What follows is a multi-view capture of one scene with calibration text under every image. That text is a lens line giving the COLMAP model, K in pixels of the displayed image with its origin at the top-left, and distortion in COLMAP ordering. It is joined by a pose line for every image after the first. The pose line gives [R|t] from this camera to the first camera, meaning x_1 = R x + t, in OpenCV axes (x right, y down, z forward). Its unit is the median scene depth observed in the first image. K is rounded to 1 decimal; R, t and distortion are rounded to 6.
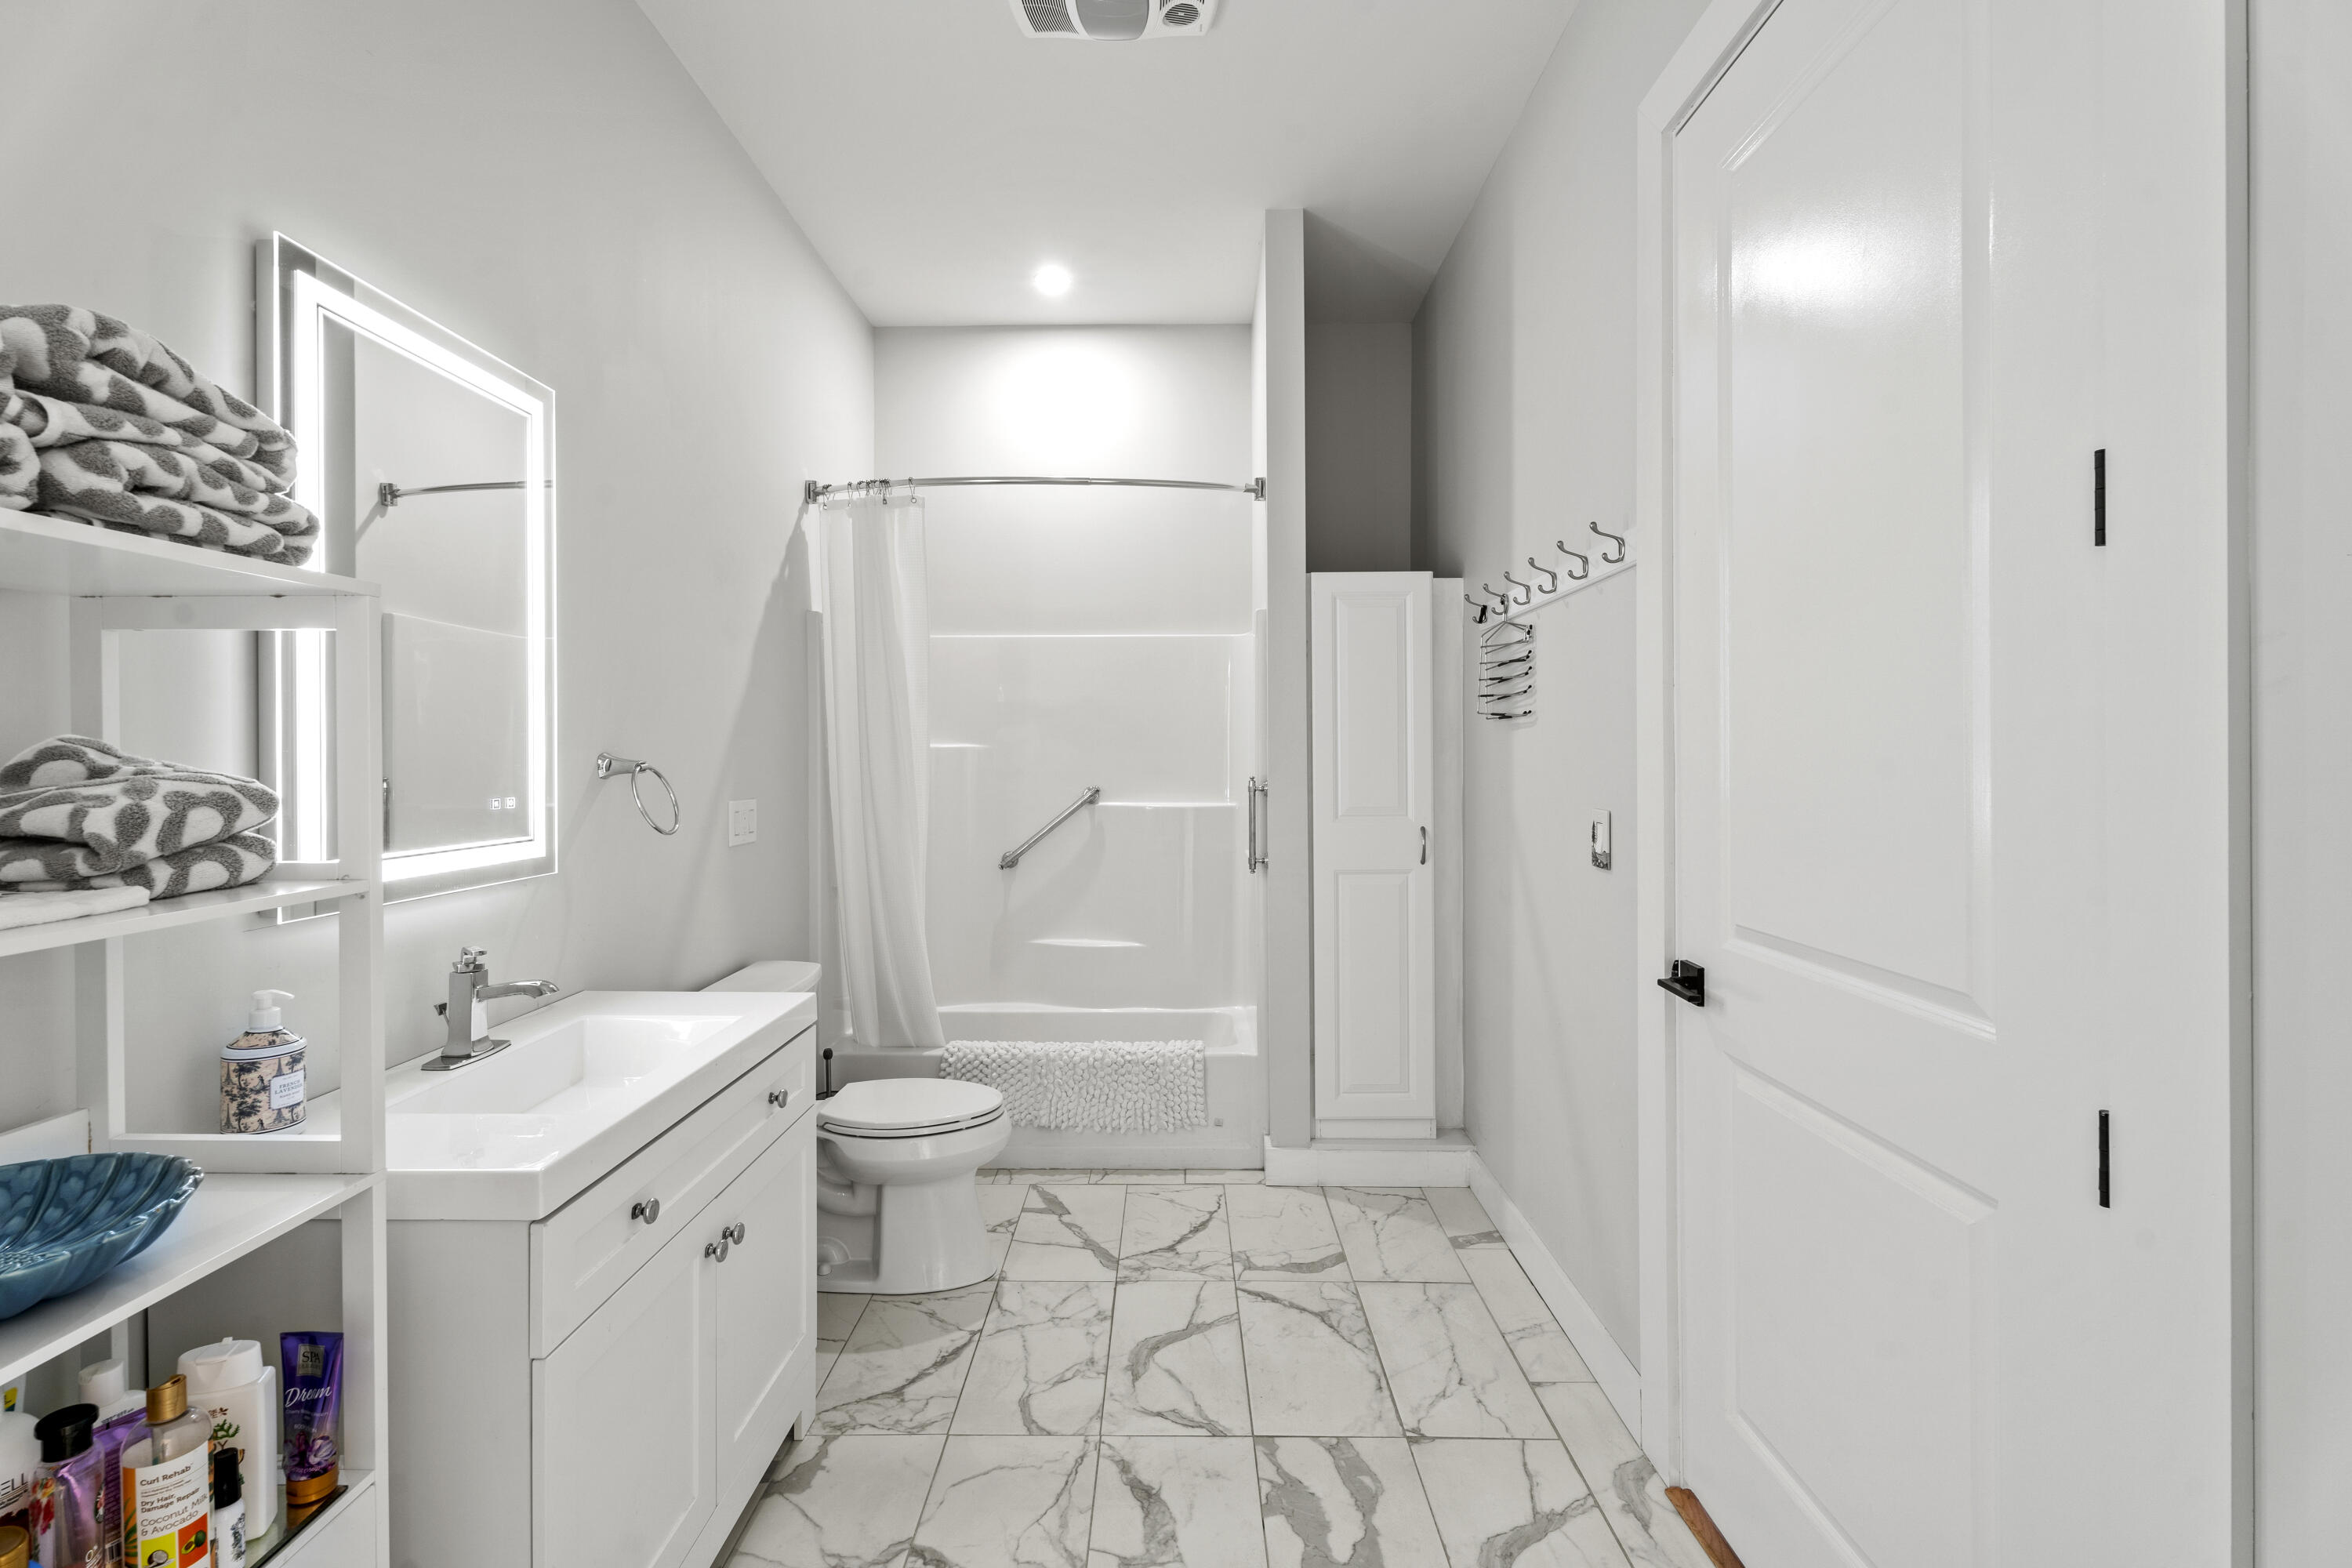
lens RADIAL K [[1065.6, 0, 1164.8], [0, 1065.6, 754.9], [0, 0, 1]] dist [0.002820, -0.000882]
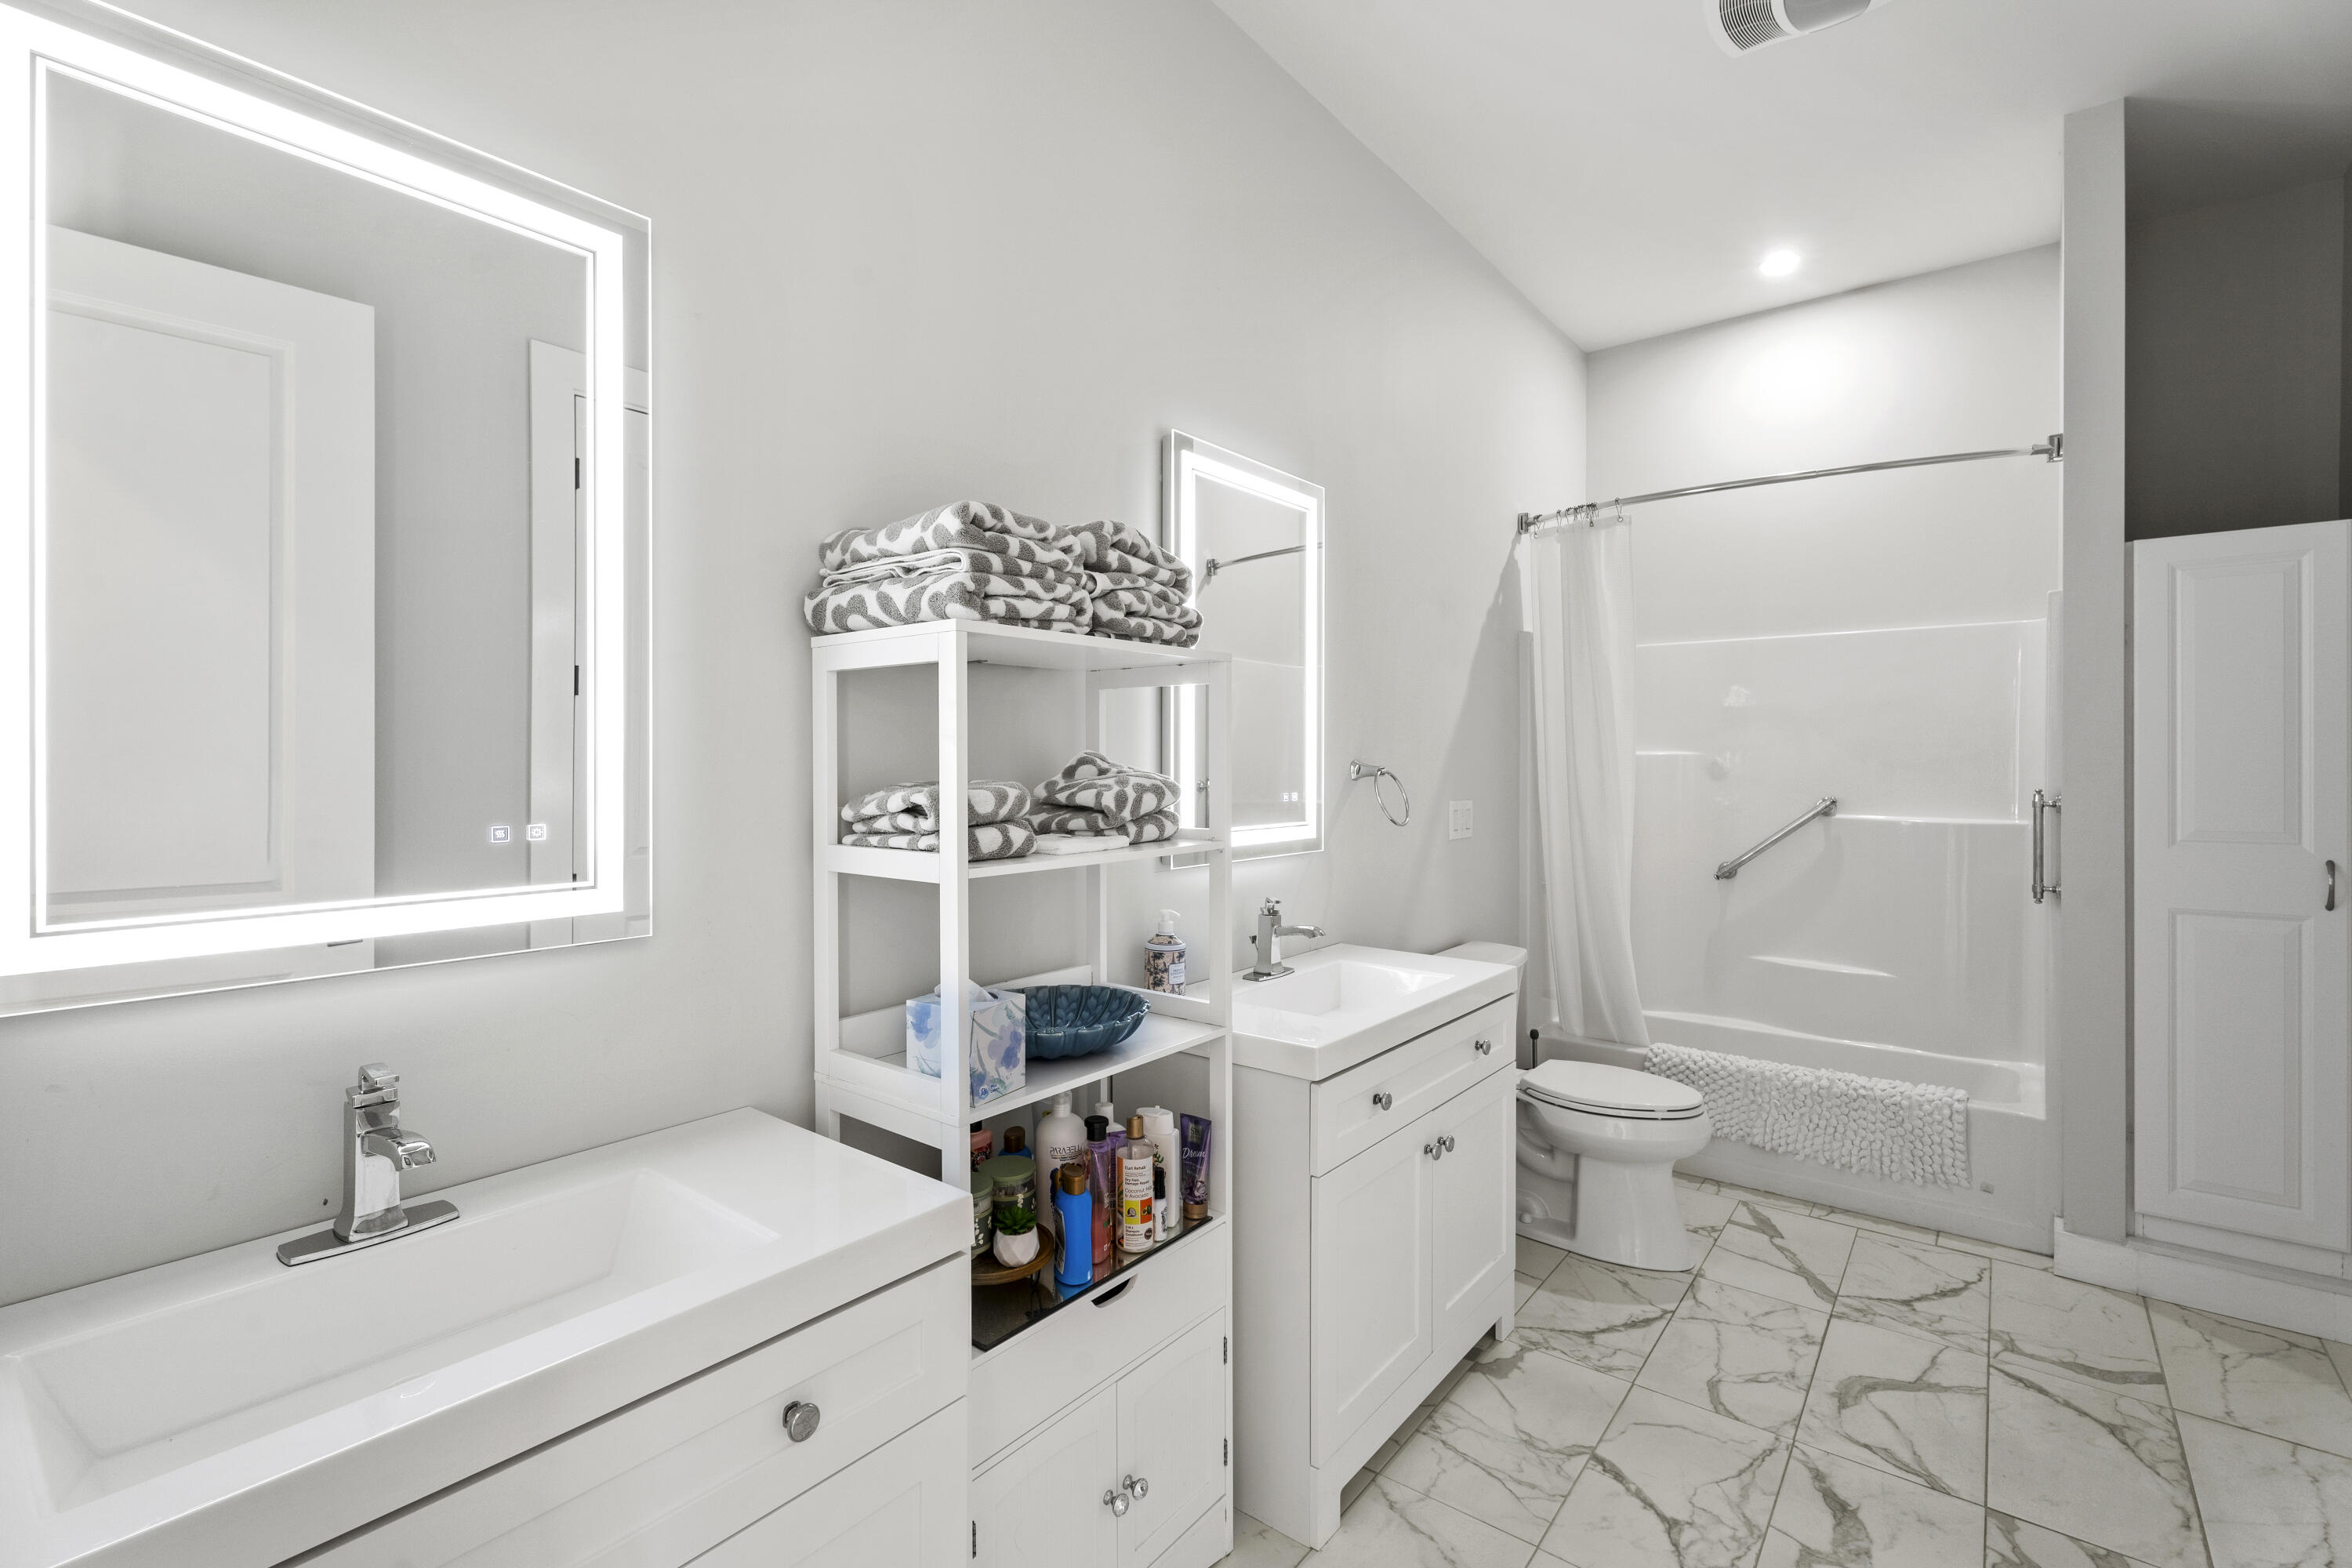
lens RADIAL K [[1080.3, 0, 1182.6], [0, 1080.3, 782.0], [0, 0, 1]] dist [0.001302, -0.000240]
pose [[0.803438, 0.015073, -0.595197, 0.079095], [-0.003251, 0.999776, 0.020930, -0.002035], [0.595379, -0.014881, 0.803307, -0.163581]]
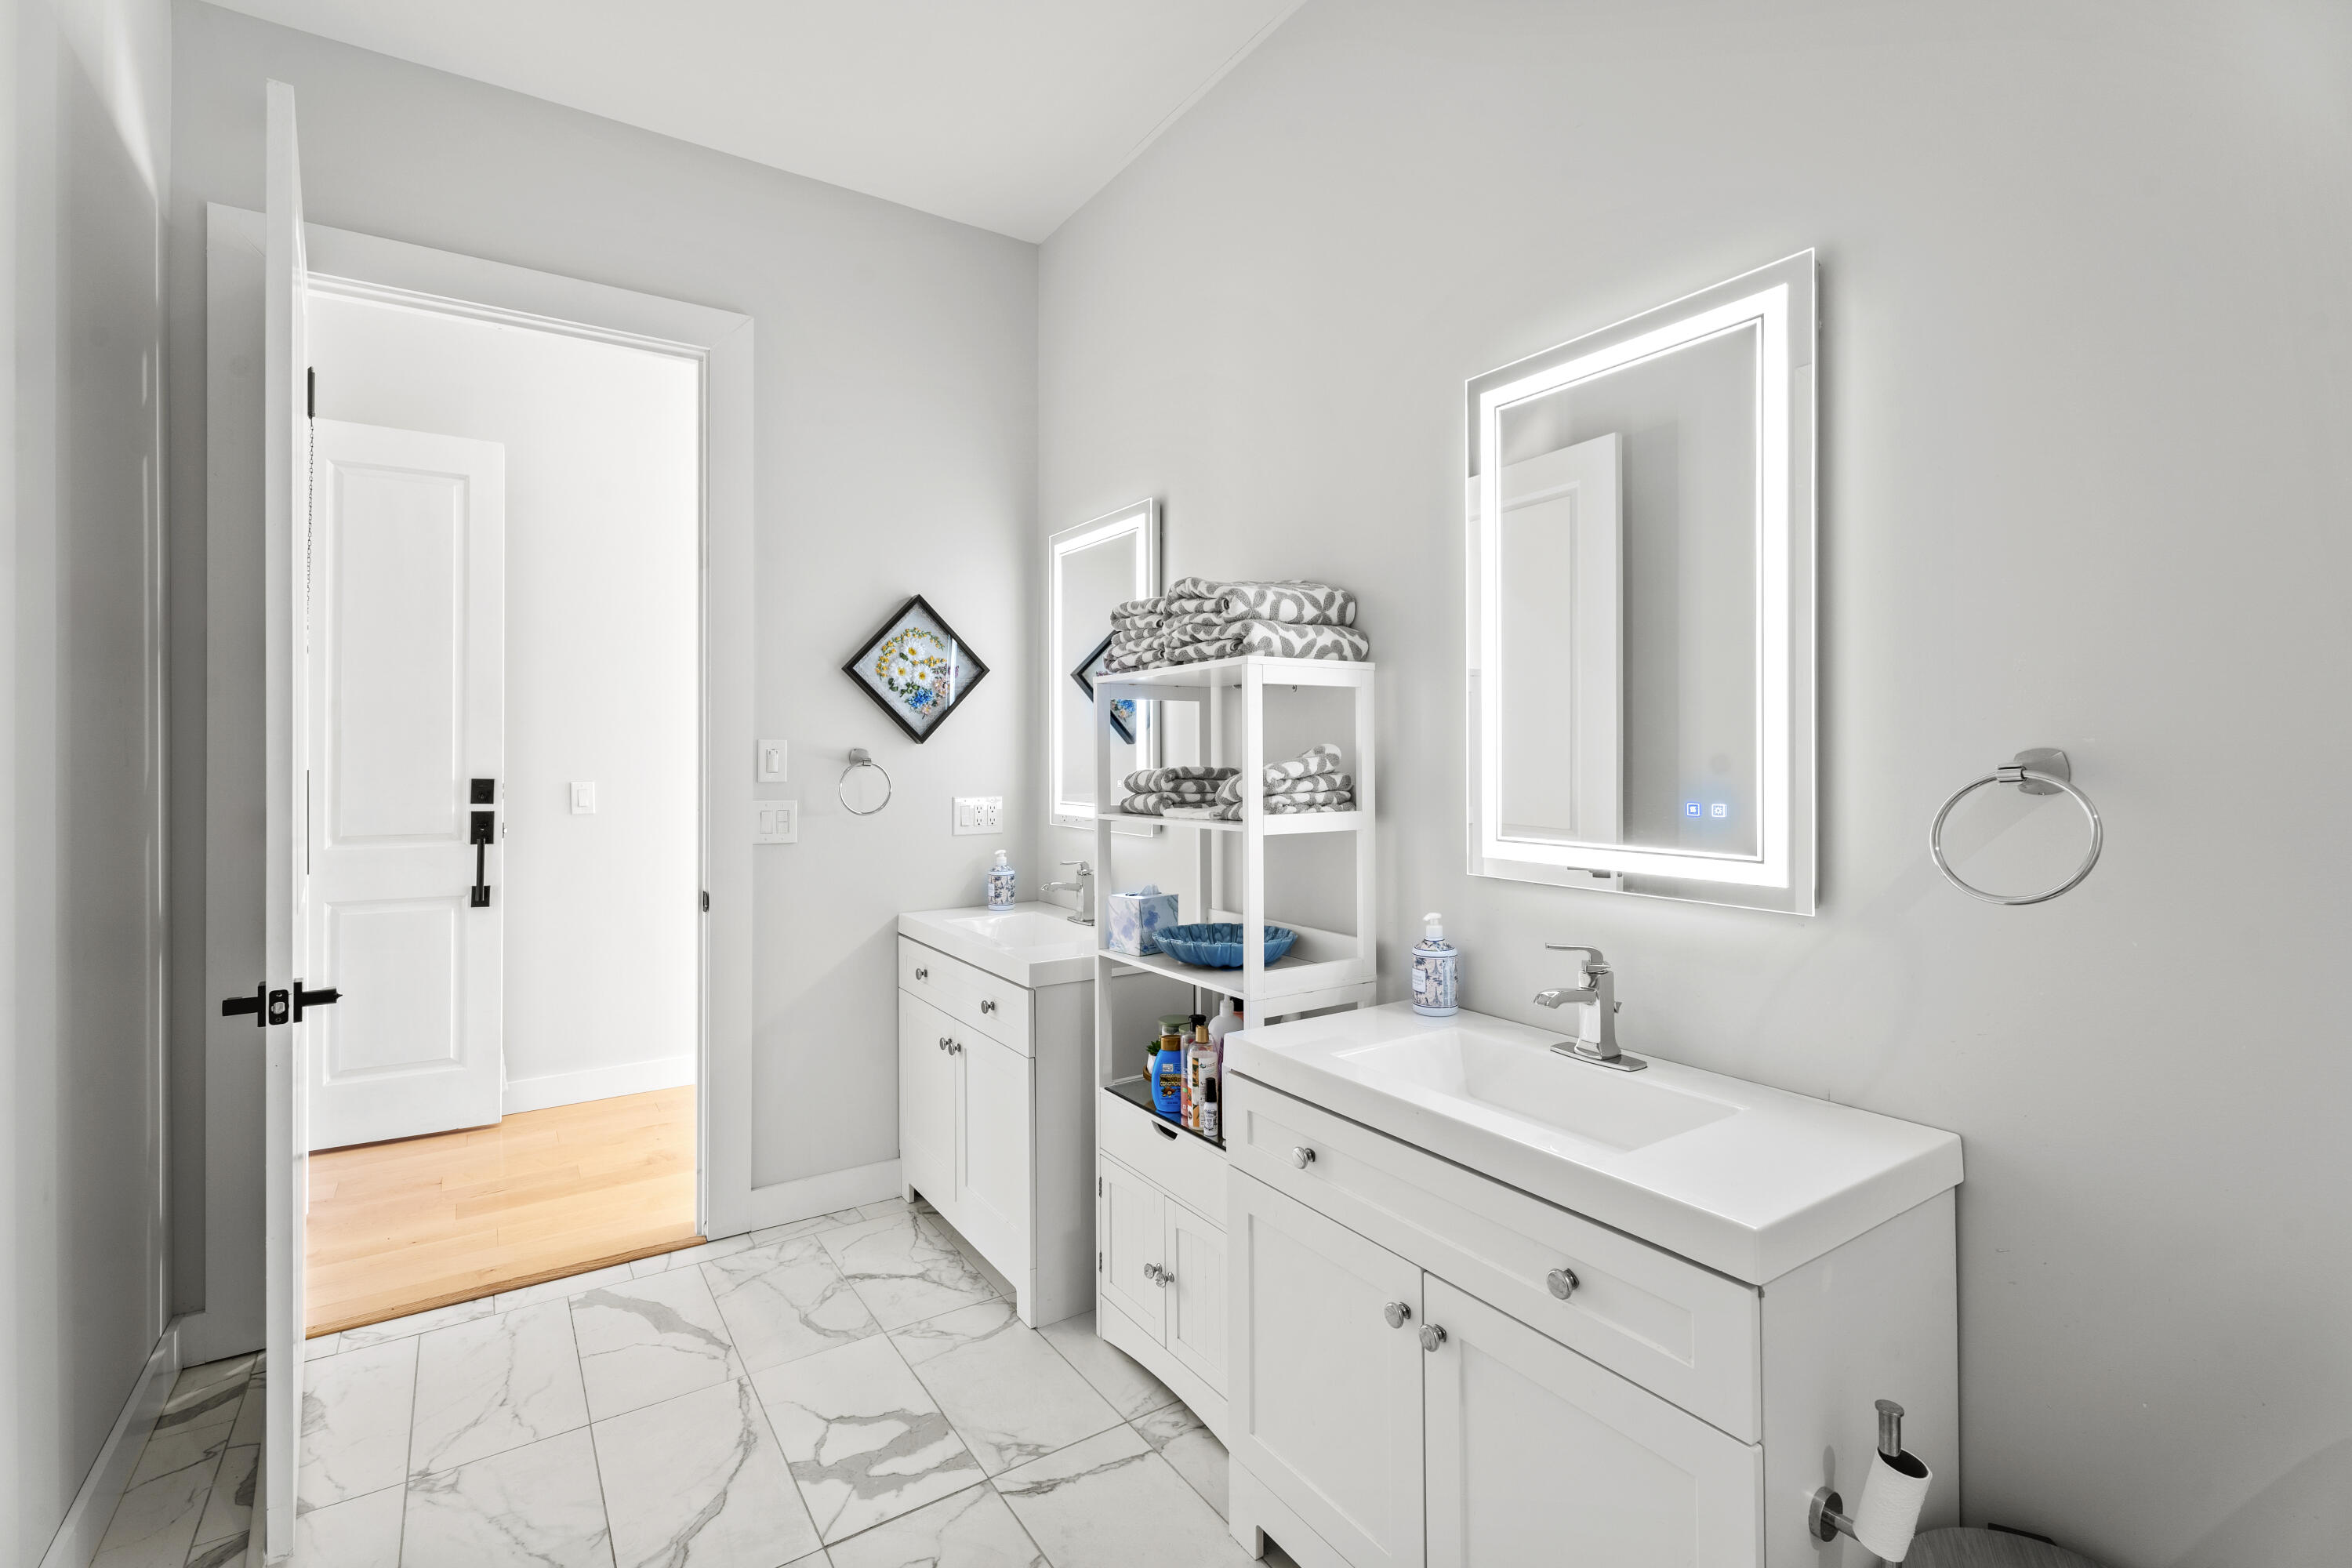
lens RADIAL K [[1065.6, 0, 1164.8], [0, 1065.6, 754.9], [0, 0, 1]] dist [0.002820, -0.000882]
pose [[-0.828669, 0.010209, -0.559646, 0.172037], [0.008456, 0.999948, 0.005721, -0.005474], [0.559676, 0.000009, -0.828712, 1.177813]]
